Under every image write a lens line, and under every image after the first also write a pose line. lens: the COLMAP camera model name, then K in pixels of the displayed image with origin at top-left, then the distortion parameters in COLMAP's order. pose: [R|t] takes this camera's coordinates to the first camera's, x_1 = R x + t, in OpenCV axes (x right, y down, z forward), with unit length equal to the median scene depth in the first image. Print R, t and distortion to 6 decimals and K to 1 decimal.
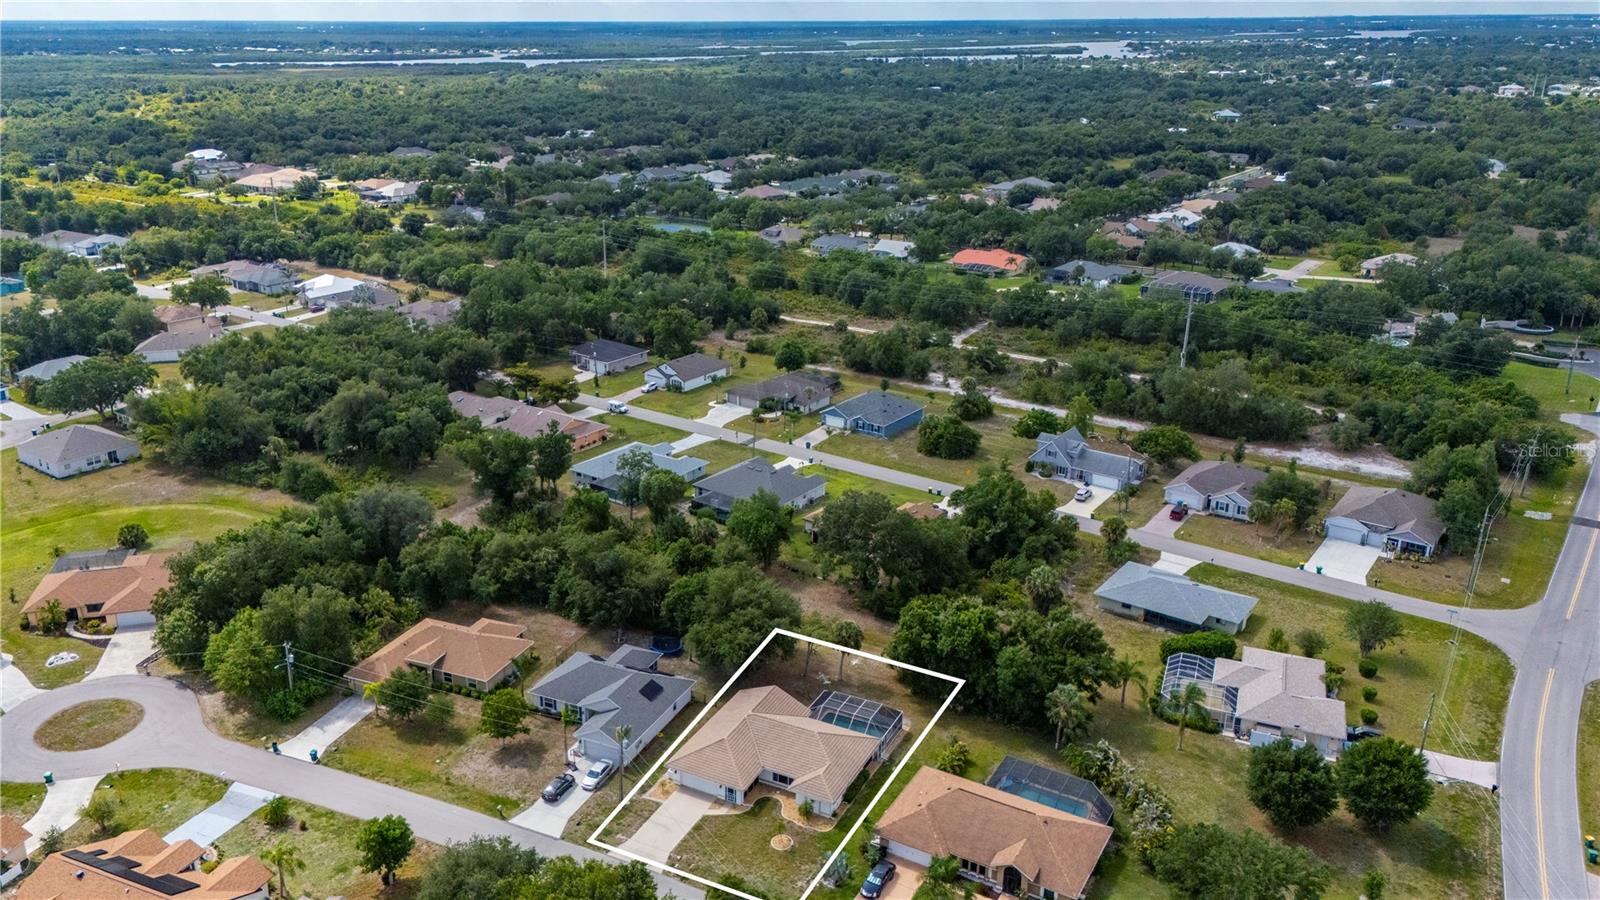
lens RADIAL K [[1173.4, 0, 777.0], [0, 1173.4, 445.9], [0, 0, 1]] dist [0.078110, -0.104746]
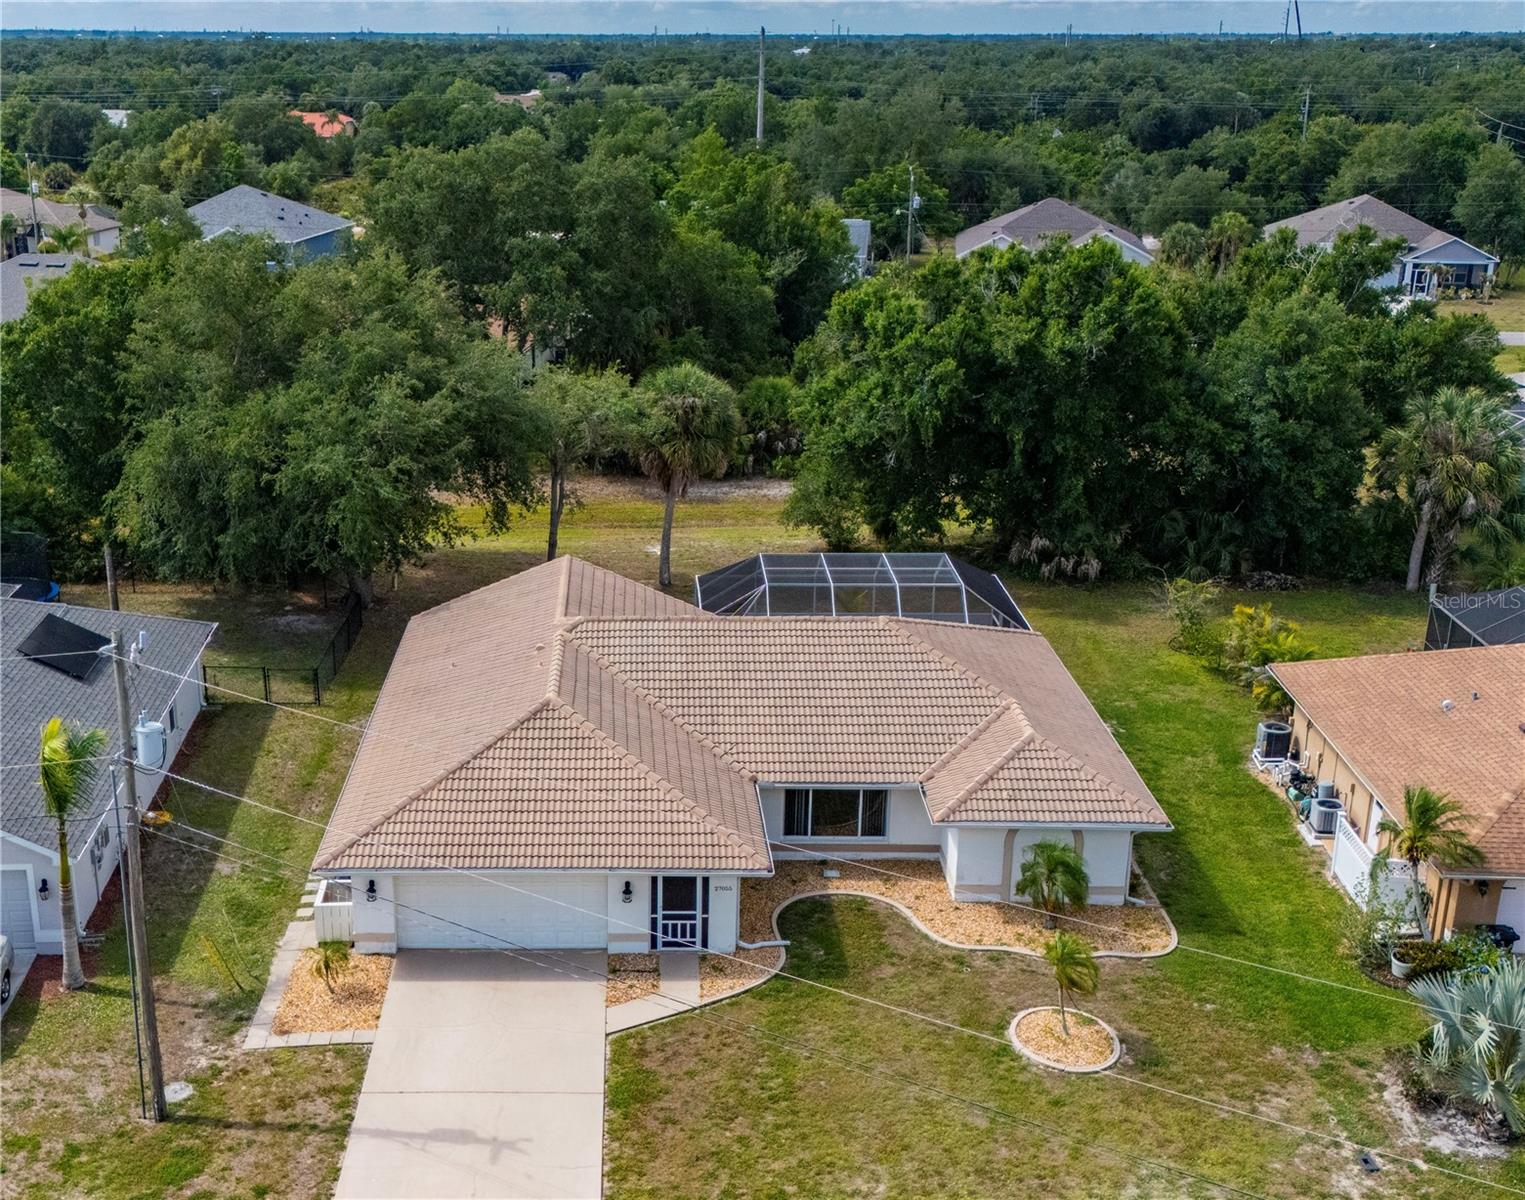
lens RADIAL K [[1739.6, 0, 661.6], [0, 1739.6, 652.6], [0, 0, 1]] dist [0.119664, -0.291044]
pose [[0.889207, -0.162898, 0.427522, -0.093033], [0.158031, 0.986309, 0.047122, 0.131145], [-0.429345, 0.025660, 0.902776, 0.404084]]
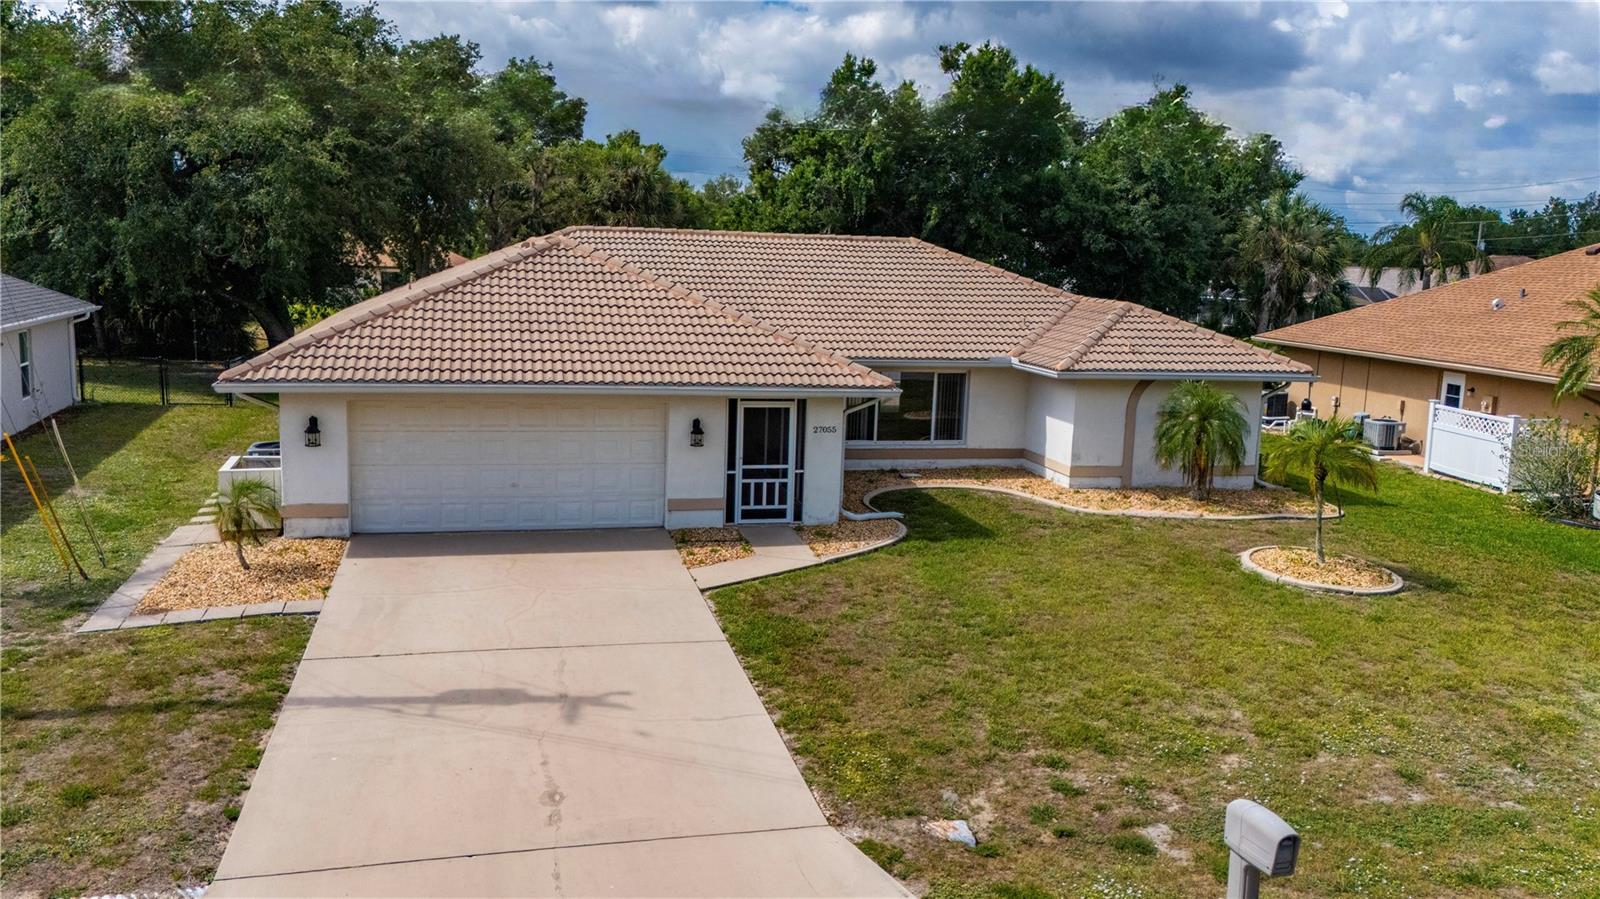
lens RADIAL K [[1230.5, 0, 800.0], [0, 1230.5, 449.5], [0, 0, 1]] dist [0.082945, -0.081324]
pose [[0.760158, -0.097963, 0.642310, -0.076956], [0.195329, 0.977294, -0.082114, 0.171504], [-0.619682, 0.187882, 0.762033, 0.490256]]
